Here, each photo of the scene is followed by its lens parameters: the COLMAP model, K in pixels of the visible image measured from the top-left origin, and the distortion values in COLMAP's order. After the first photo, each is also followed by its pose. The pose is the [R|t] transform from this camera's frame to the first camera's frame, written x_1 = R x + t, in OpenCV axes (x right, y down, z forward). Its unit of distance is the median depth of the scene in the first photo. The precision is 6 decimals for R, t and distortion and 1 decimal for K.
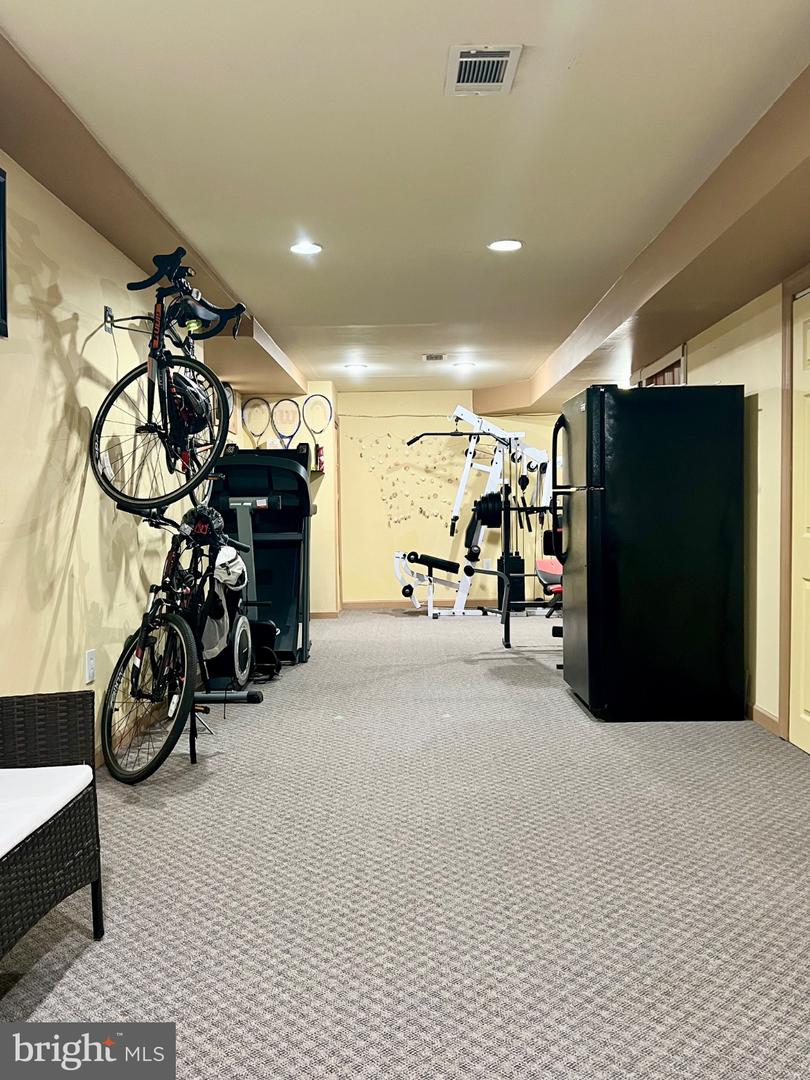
lens RADIAL K [[874.7, 0, 410.6], [0, 874.7, 546.7], [0, 0, 1]] dist [0.030315, -0.017082]
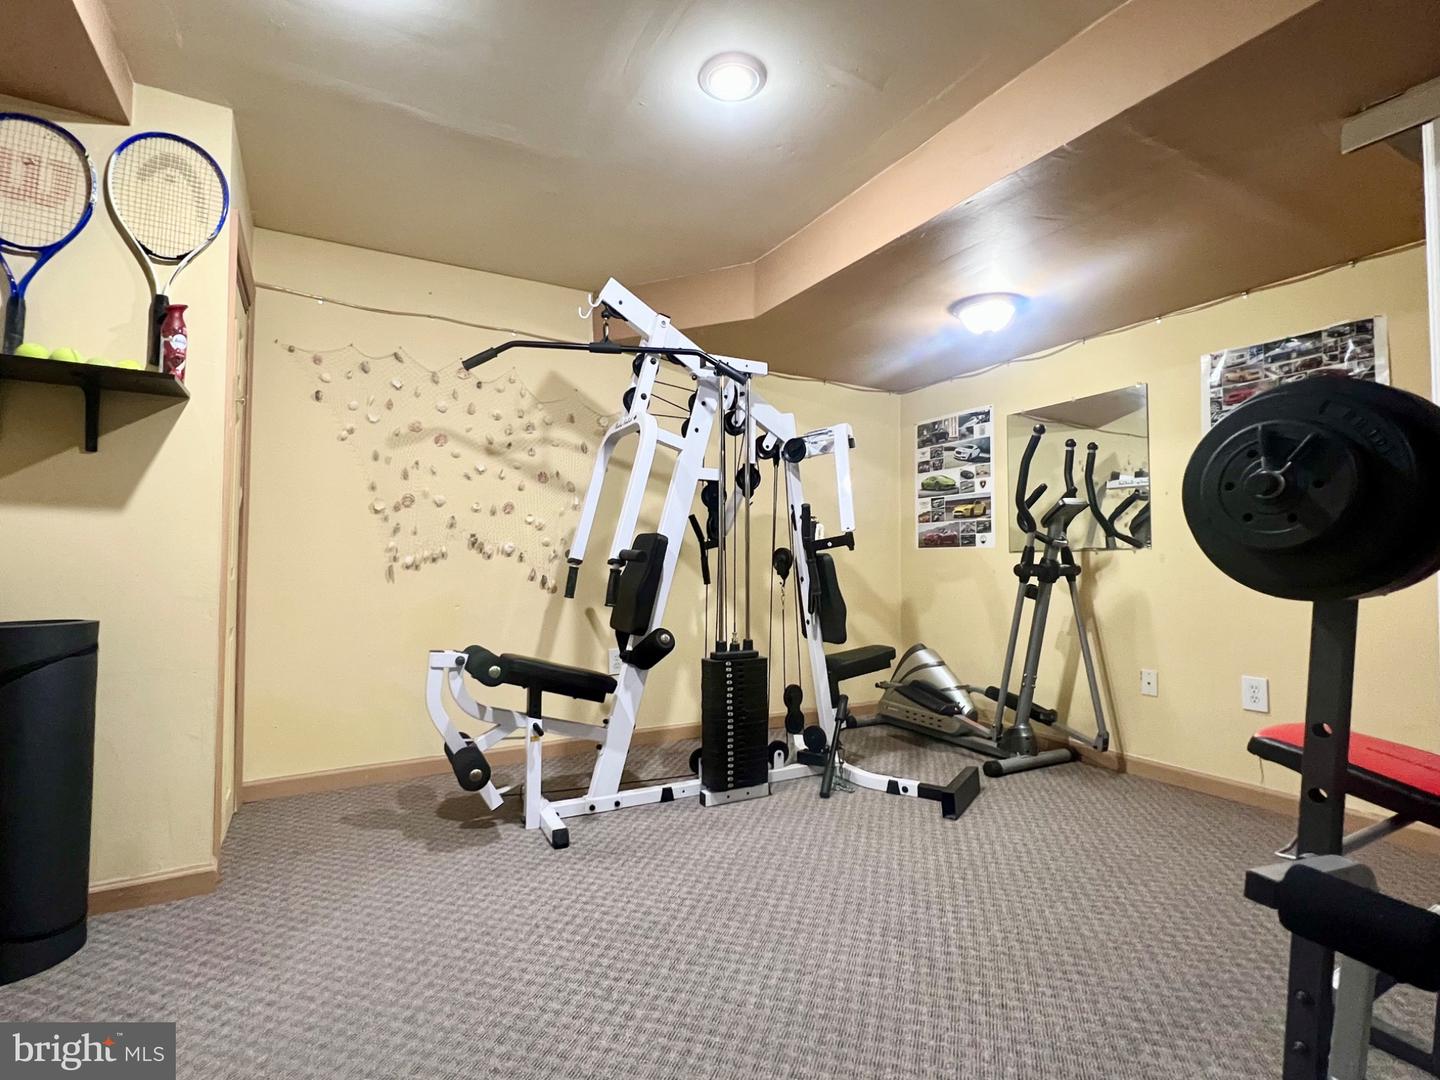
lens RADIAL K [[682.3, 0, 717.8], [0, 682.3, 538.6], [0, 0, 1]] dist [-0.003028, 0.000051]
pose [[0.866769, 0.034036, 0.497547, -0.085752], [0.004272, 0.997125, -0.075654, -0.028152], [-0.498692, 0.067700, 0.864132, 1.099918]]
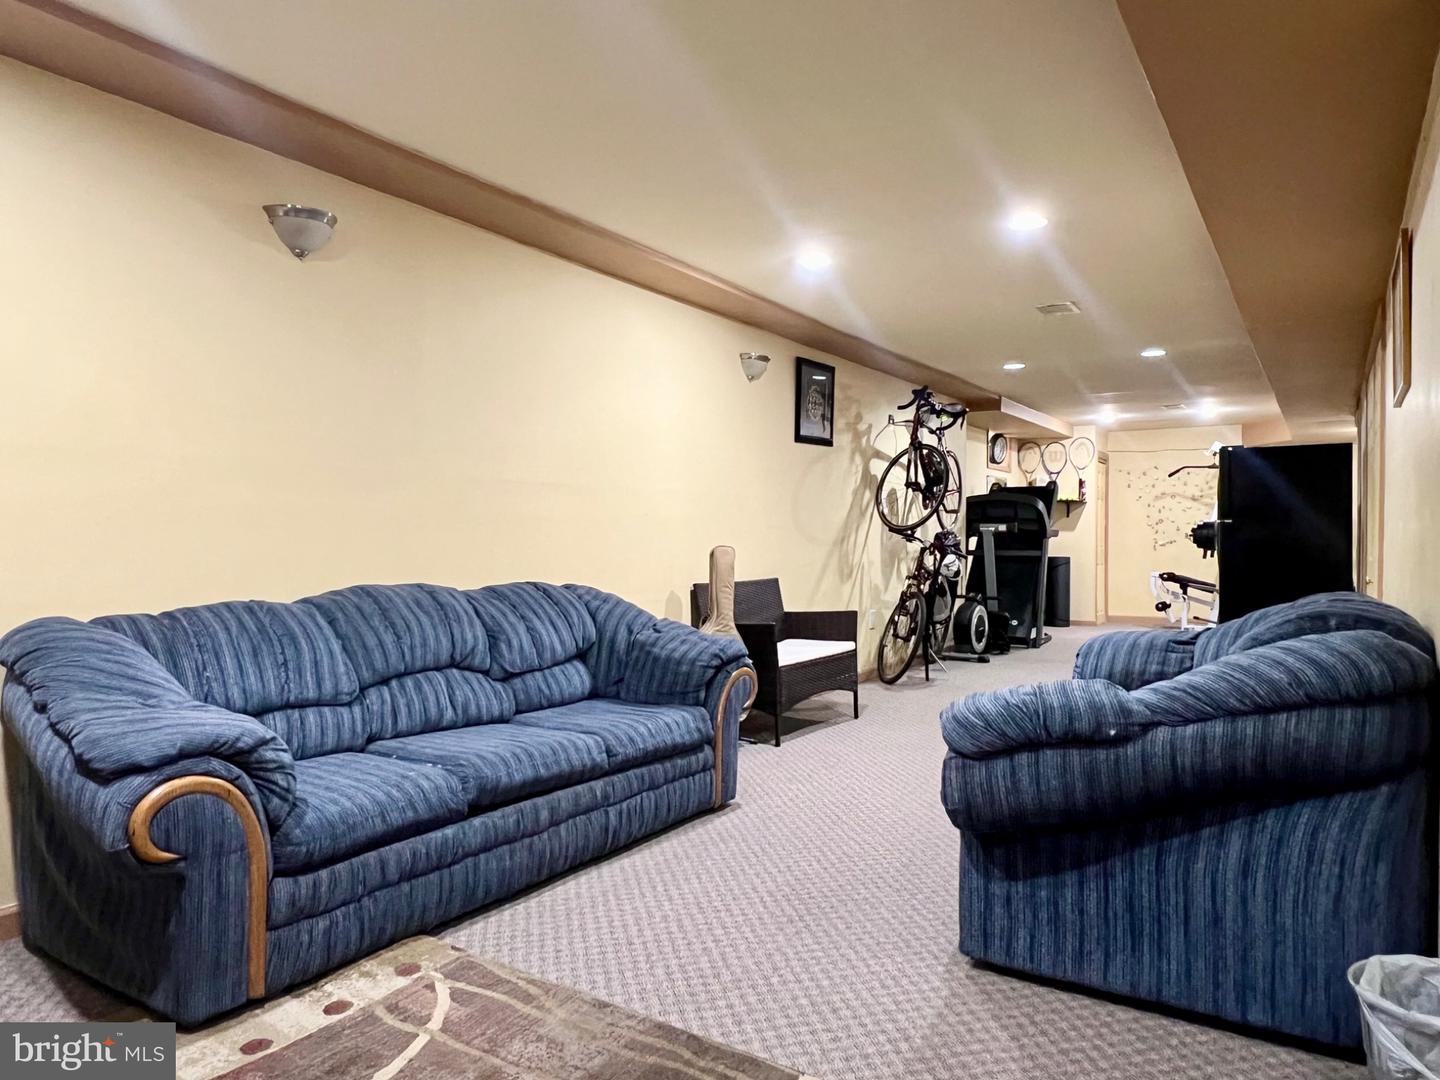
lens RADIAL K [[925.6, 0, 721.9], [0, 925.6, 542.1], [0, 0, 1]] dist [0.000534, 0.000210]
pose [[0.838862, 0.018923, -0.544015, 0.261747], [-0.035563, 0.999166, -0.020083, 0.018409], [0.543181, 0.036193, 0.838835, -0.490648]]
